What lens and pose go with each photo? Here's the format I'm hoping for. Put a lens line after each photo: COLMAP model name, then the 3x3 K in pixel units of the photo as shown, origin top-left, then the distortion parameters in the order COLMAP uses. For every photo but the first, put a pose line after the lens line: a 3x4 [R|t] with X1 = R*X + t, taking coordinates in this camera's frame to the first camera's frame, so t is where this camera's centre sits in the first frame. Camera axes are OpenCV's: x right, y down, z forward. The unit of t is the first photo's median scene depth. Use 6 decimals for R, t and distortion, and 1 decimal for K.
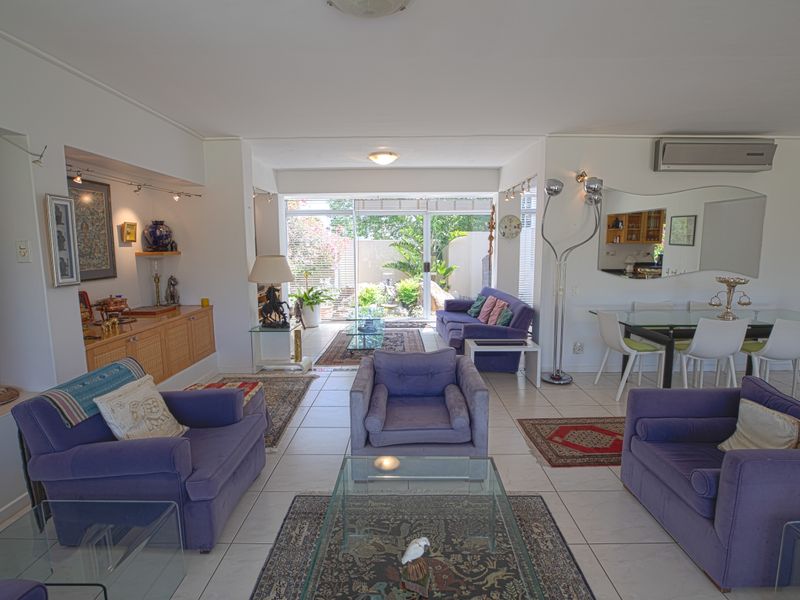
lens RADIAL K [[414.6, 0, 396.0], [0, 414.6, 300.0], [0, 0, 1]] dist [-0.037203, 0.006520]
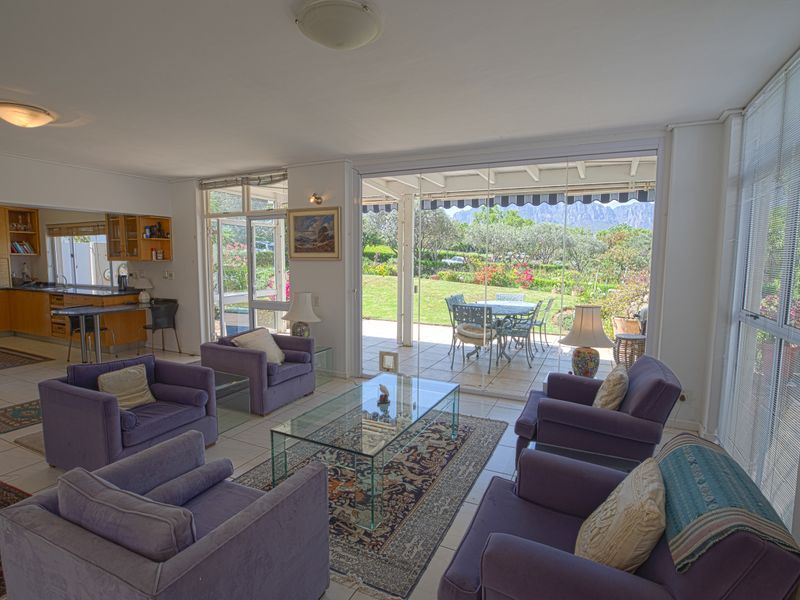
lens RADIAL K [[414.6, 0, 401.9], [0, 414.6, 299.1], [0, 0, 1]] dist [-0.037203, 0.006520]
pose [[-0.914339, -0.039567, 0.403012, -0.295619], [0.053291, 0.974803, 0.216610, -0.120216], [-0.401427, 0.219532, -0.889192, 0.889289]]
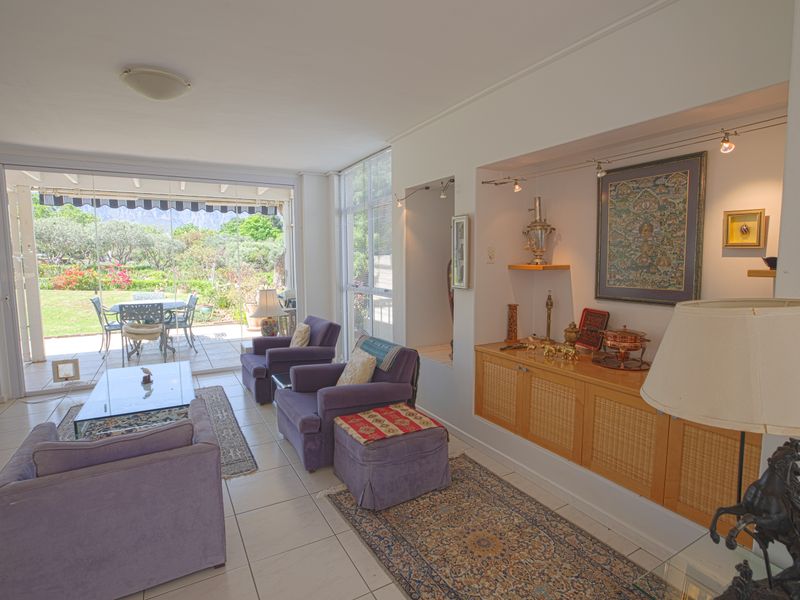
lens RADIAL K [[414.6, 0, 402.0], [0, 414.6, 298.3], [0, 0, 1]] dist [-0.037203, 0.006520]
pose [[-0.853147, 0.062197, -0.517949, -0.009737], [-0.058565, 0.975171, 0.213568, -0.163986], [0.518373, 0.212538, -0.828322, 1.215388]]
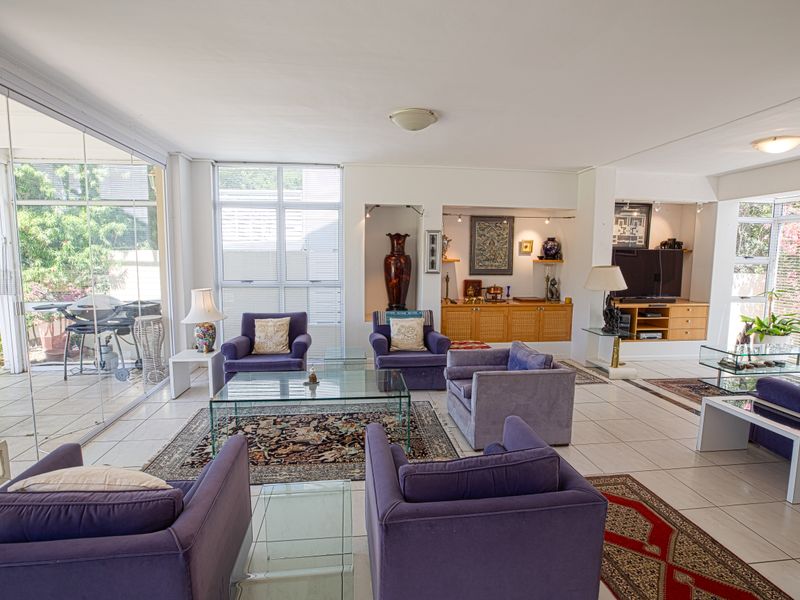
lens RADIAL K [[414.6, 0, 405.3], [0, 414.6, 299.7], [0, 0, 1]] dist [-0.037203, 0.006520]
pose [[0.152992, 0.113823, -0.981651, 0.799523], [-0.141443, 0.985640, 0.092242, -0.048202], [0.978053, 0.124736, 0.166894, 0.328898]]
